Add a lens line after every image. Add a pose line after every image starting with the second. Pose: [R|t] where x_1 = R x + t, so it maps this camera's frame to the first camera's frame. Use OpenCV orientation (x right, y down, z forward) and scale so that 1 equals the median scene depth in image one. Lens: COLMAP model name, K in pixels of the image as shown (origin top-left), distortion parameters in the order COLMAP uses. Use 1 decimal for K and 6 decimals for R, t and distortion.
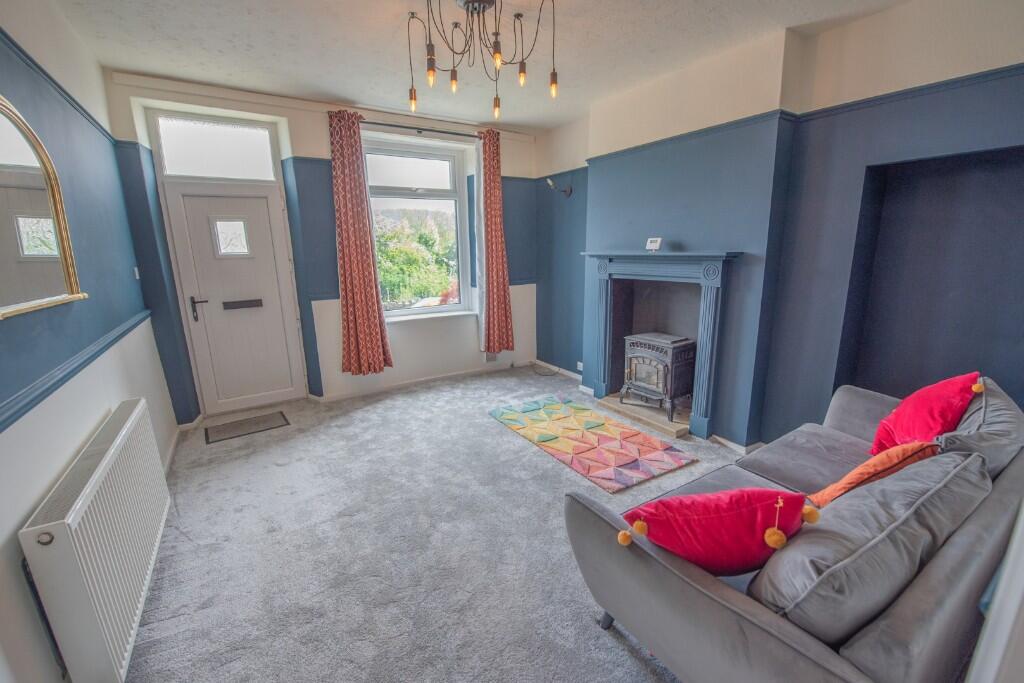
lens RADIAL K [[426.7, 0, 504.6], [0, 426.7, 342.1], [0, 0, 1]] dist [-0.001892, -0.000640]
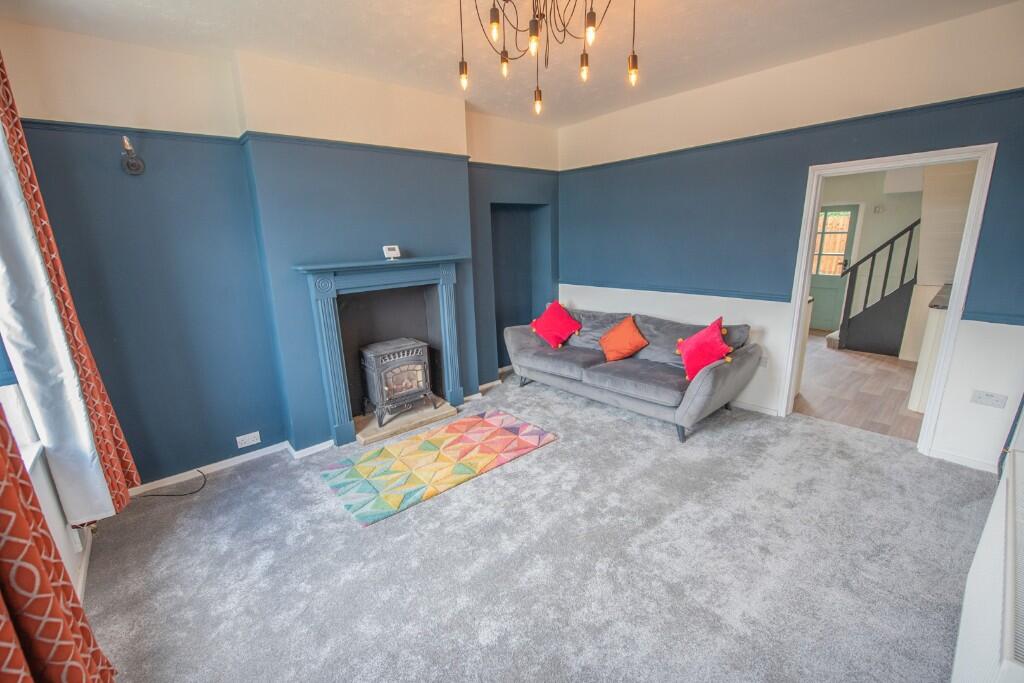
lens RADIAL K [[426.7, 0, 511.9], [0, 426.7, 344.6], [0, 0, 1]] dist [-0.001892, -0.000640]
pose [[-0.161153, -0.226127, 0.960675, -0.677814], [0.240052, 0.935184, 0.260396, -0.214885], [-0.957290, 0.272576, -0.096426, 0.865992]]
